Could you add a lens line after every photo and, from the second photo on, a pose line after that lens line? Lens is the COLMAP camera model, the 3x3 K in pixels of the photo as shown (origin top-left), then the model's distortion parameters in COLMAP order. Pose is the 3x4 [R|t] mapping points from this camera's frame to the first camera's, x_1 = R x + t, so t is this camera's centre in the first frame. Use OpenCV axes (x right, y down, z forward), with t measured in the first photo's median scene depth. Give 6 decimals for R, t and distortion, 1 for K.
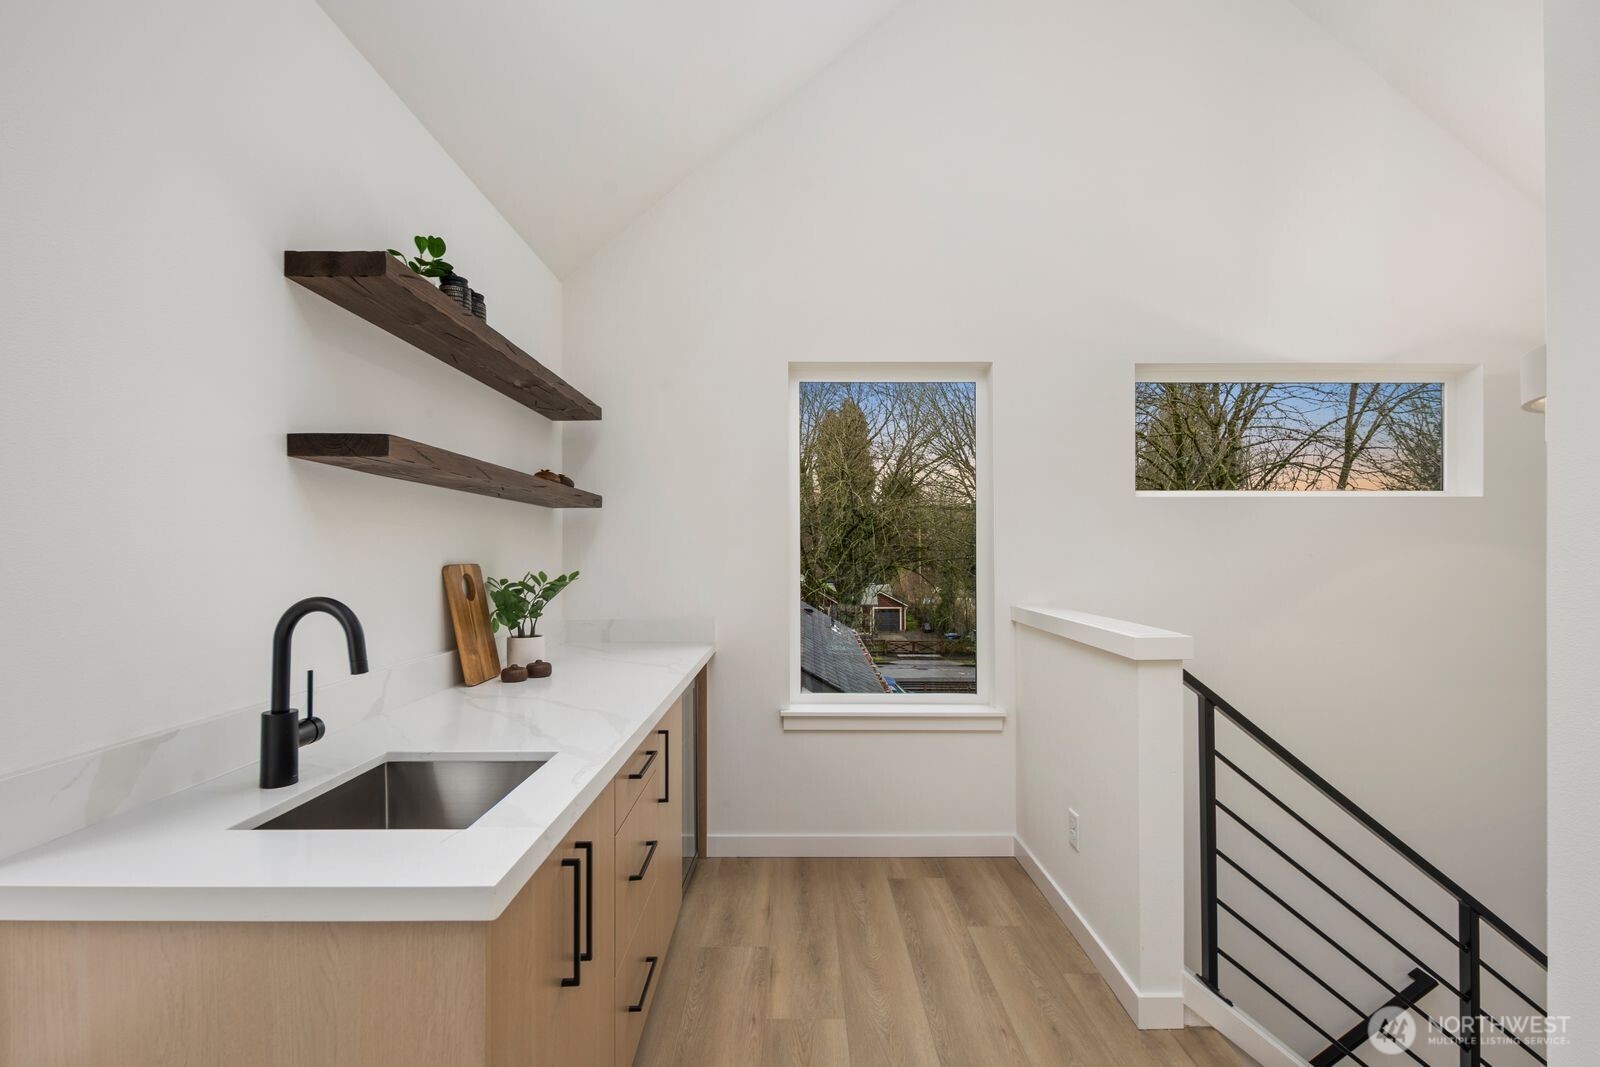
lens RADIAL K [[694.1, 0, 794.8], [0, 694.1, 545.6], [0, 0, 1]] dist [0.000352, -0.001000]
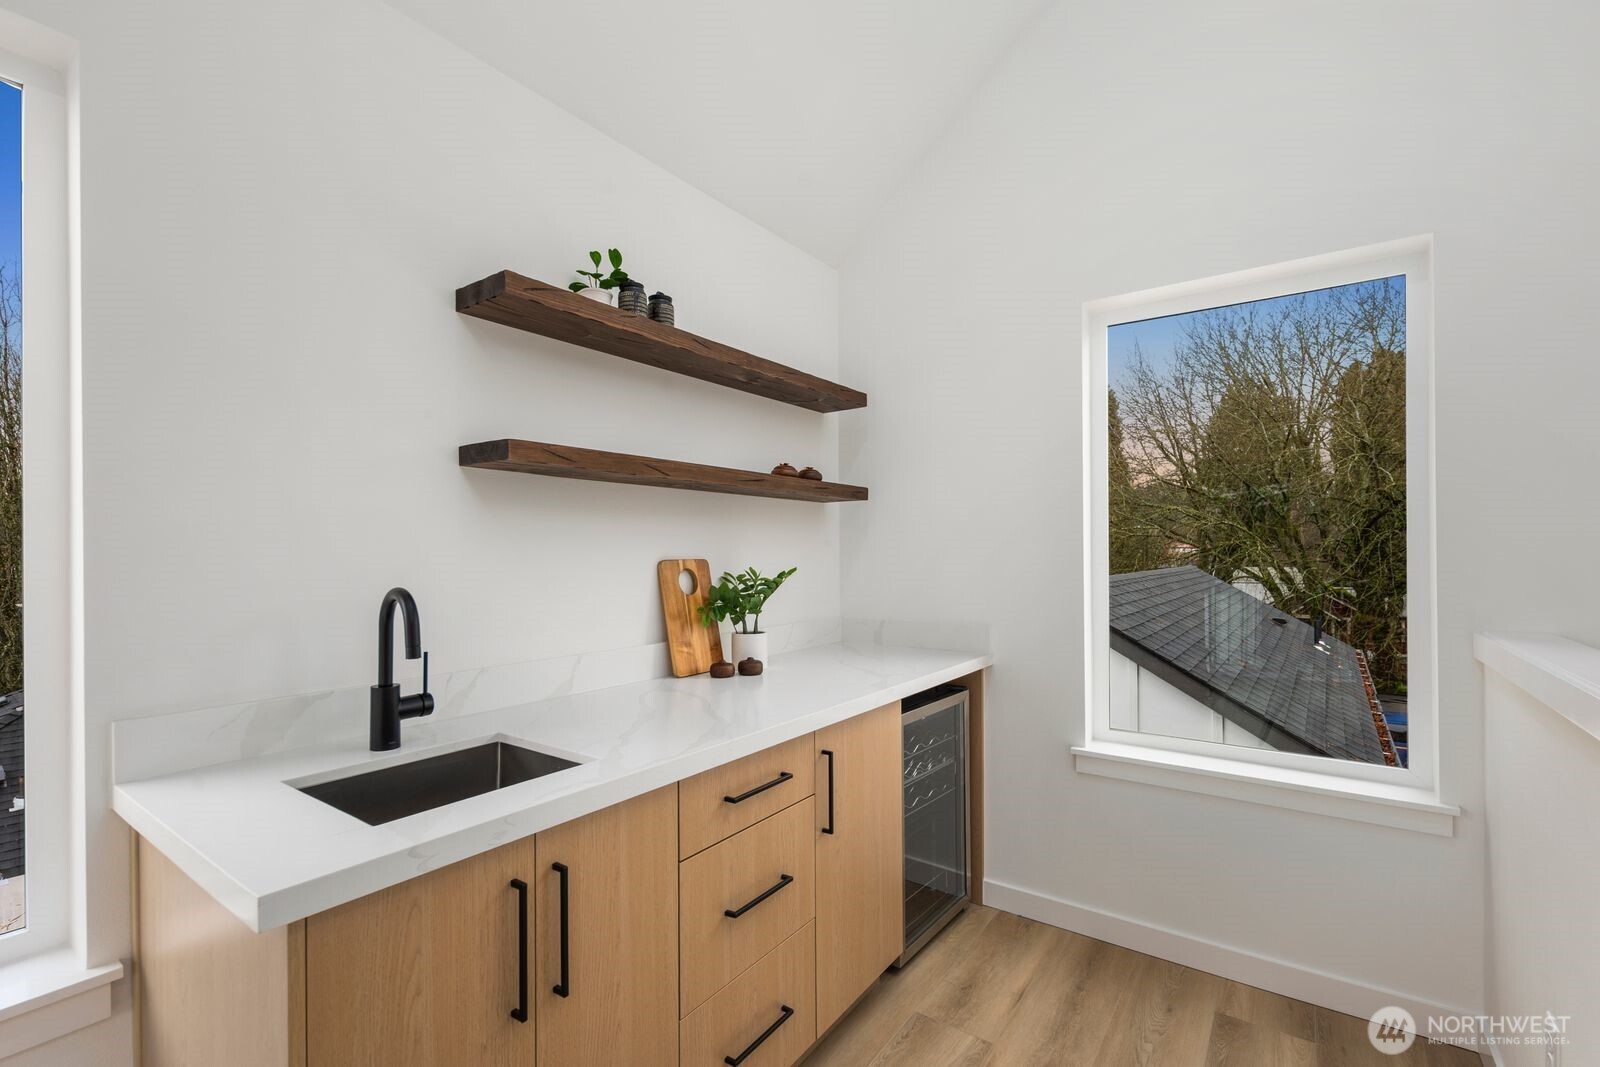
lens RADIAL K [[694.1, 0, 797.1], [0, 694.1, 548.1], [0, 0, 1]] dist [0.000352, -0.001000]
pose [[0.811521, -0.007959, -0.584269, 0.252604], [0.012575, 0.999914, 0.003846, 0.006999], [0.584188, -0.010468, 0.811551, 0.238317]]
